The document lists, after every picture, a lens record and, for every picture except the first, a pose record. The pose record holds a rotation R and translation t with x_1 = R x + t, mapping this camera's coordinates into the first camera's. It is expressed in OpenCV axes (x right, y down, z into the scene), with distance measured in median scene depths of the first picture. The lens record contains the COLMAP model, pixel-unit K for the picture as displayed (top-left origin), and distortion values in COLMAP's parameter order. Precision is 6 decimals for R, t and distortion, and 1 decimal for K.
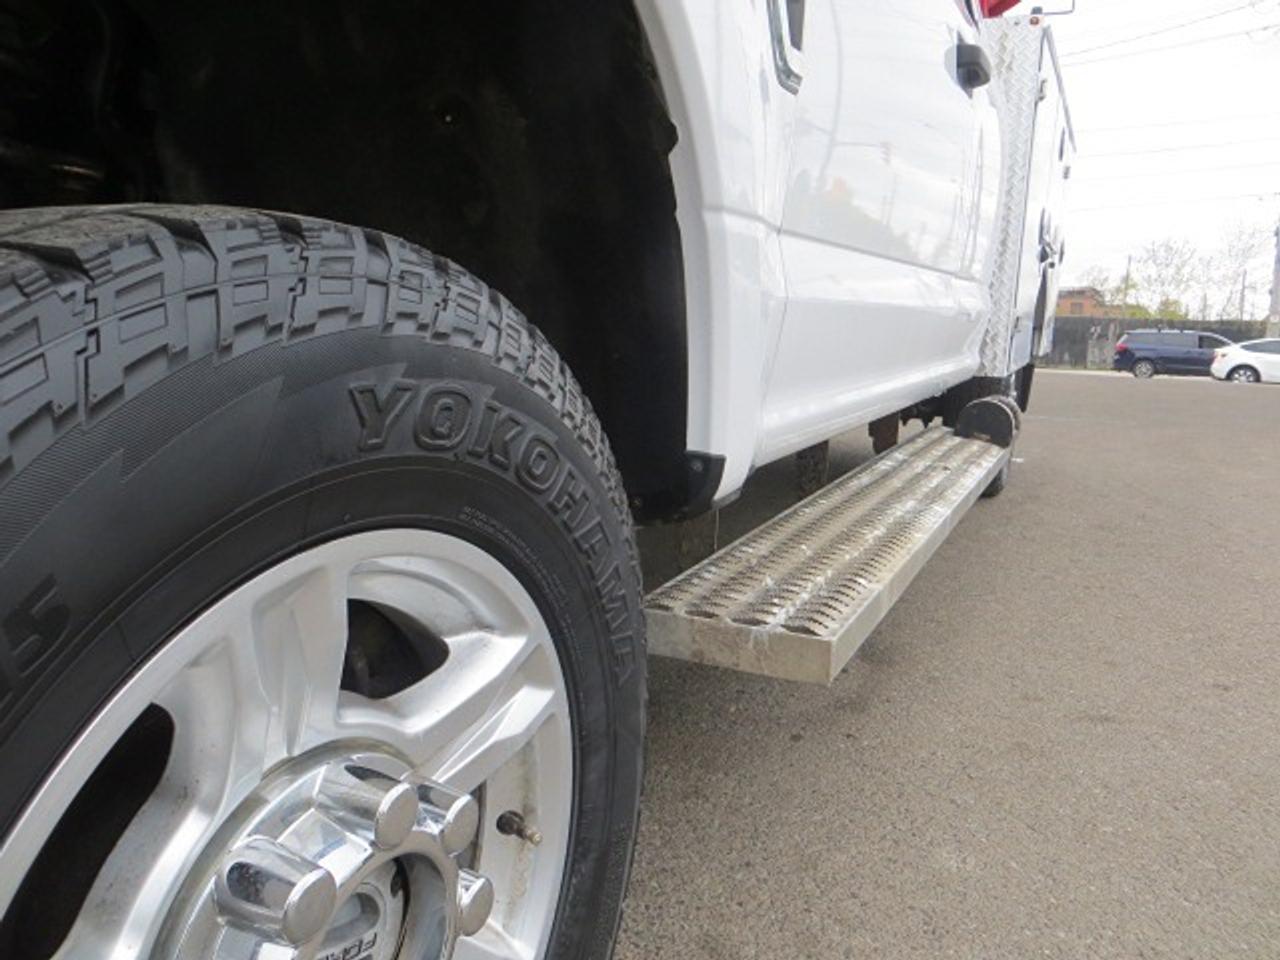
lens RADIAL K [[933.9, 0, 640.0], [0, 933.9, 480.0], [0, 0, 1]] dist [-0.002132, 0.001643]
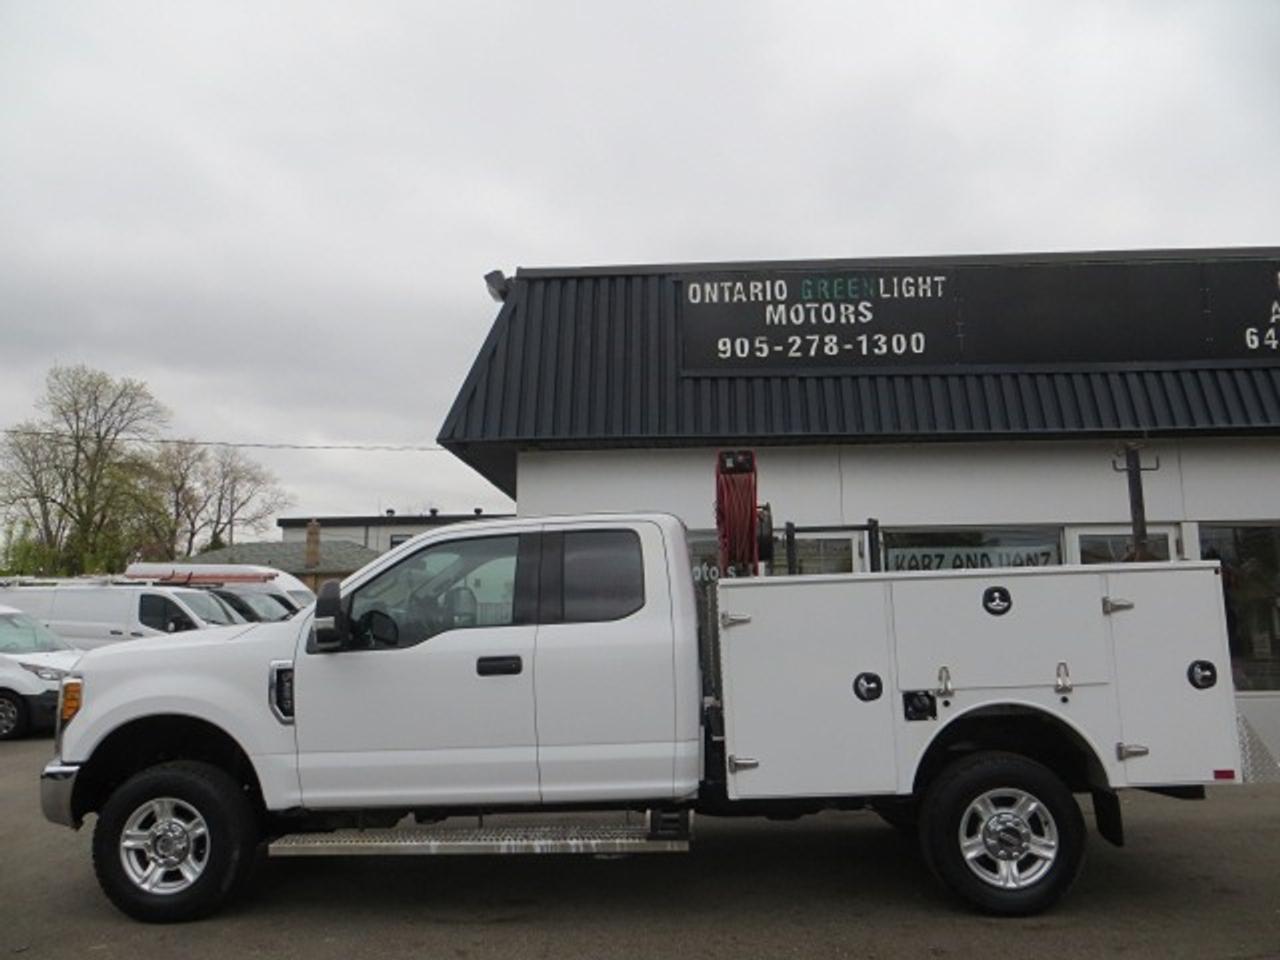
lens RADIAL K [[958.5, 0, 640.0], [0, 958.5, 480.0], [0, 0, 1]] dist [-0.006715, -0.005071]
pose [[0.387783, -0.166301, -0.906625, 8.148497], [-0.115677, 0.967034, -0.226859, -1.053826], [0.914463, 0.192847, 0.355762, 0.962840]]
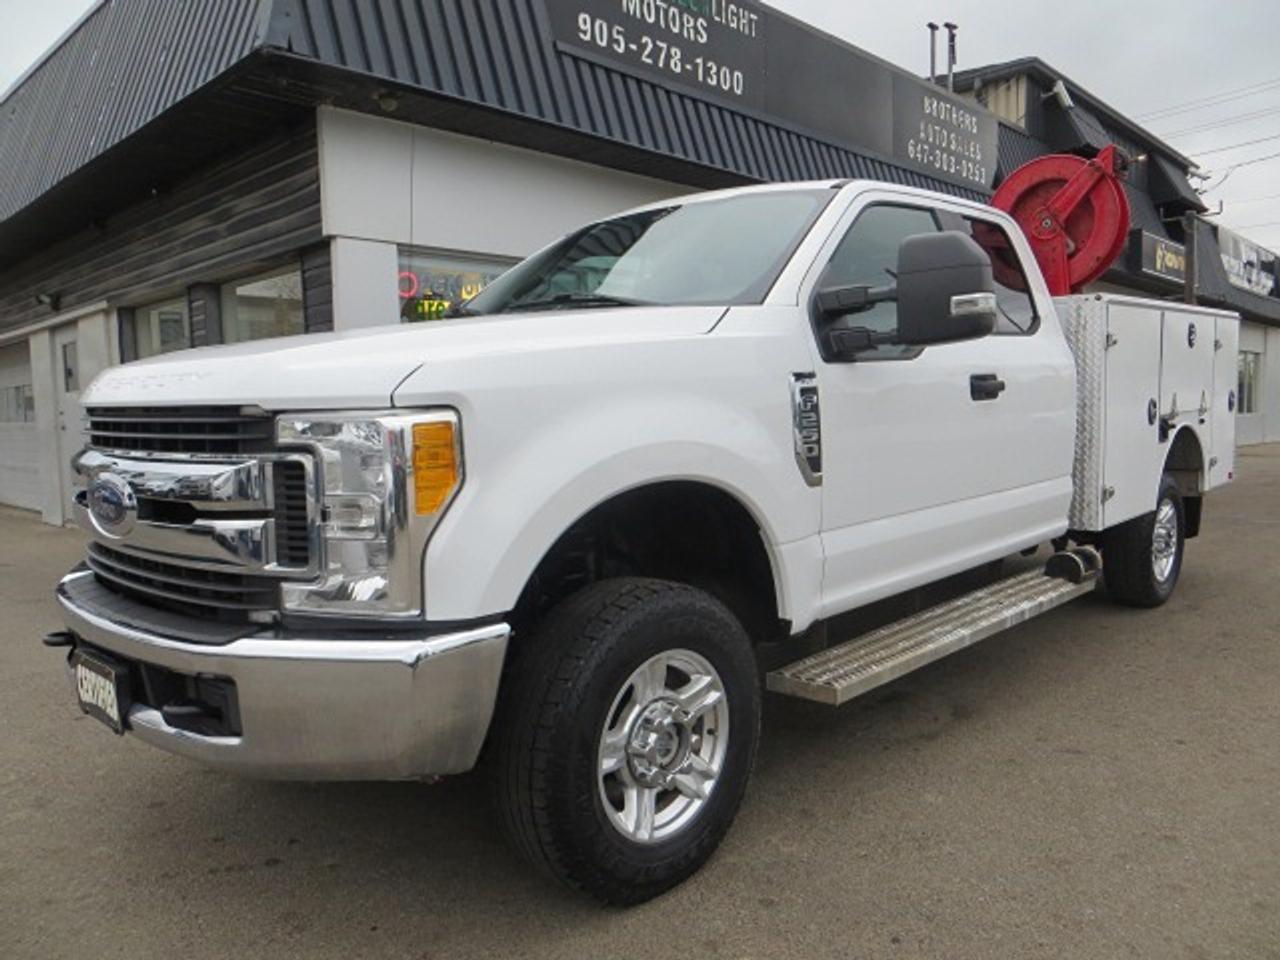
lens RADIAL K [[958.5, 0, 640.0], [0, 958.5, 480.0], [0, 0, 1]] dist [-0.006715, -0.005071]
pose [[0.945910, -0.030043, -0.323034, 0.824962], [0.003594, 0.996612, -0.082163, -0.287252], [0.324408, 0.076558, 0.942814, -2.629022]]
